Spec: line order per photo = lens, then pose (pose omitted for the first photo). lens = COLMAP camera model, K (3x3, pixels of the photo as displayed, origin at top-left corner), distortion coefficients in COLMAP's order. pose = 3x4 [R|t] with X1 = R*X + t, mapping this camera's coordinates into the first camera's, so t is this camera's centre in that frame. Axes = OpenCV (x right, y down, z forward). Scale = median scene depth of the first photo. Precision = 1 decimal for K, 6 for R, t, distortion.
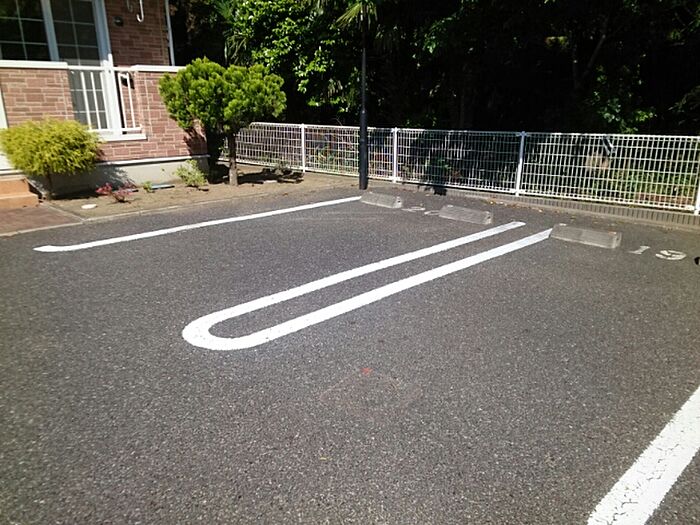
lens RADIAL K [[535.3, 0, 350.6], [0, 535.3, 276.4], [0, 0, 1]] dist [0.004547, -0.000338]
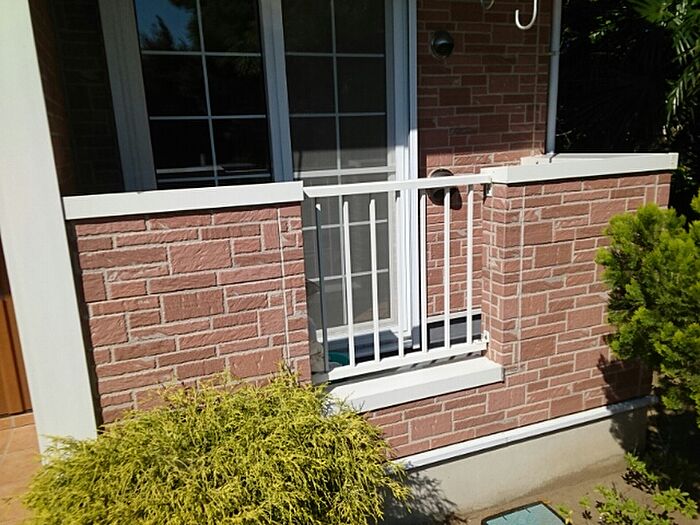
lens RADIAL K [[532.2, 0, 350.0], [0, 532.2, 262.5], [0, 0, 1]] dist [0.079631, -0.000108]
pose [[0.917904, 0.057261, -0.392650, -0.347285], [-0.090666, 0.993622, -0.067049, -0.302121], [0.386306, 0.097144, 0.917241, 0.667463]]
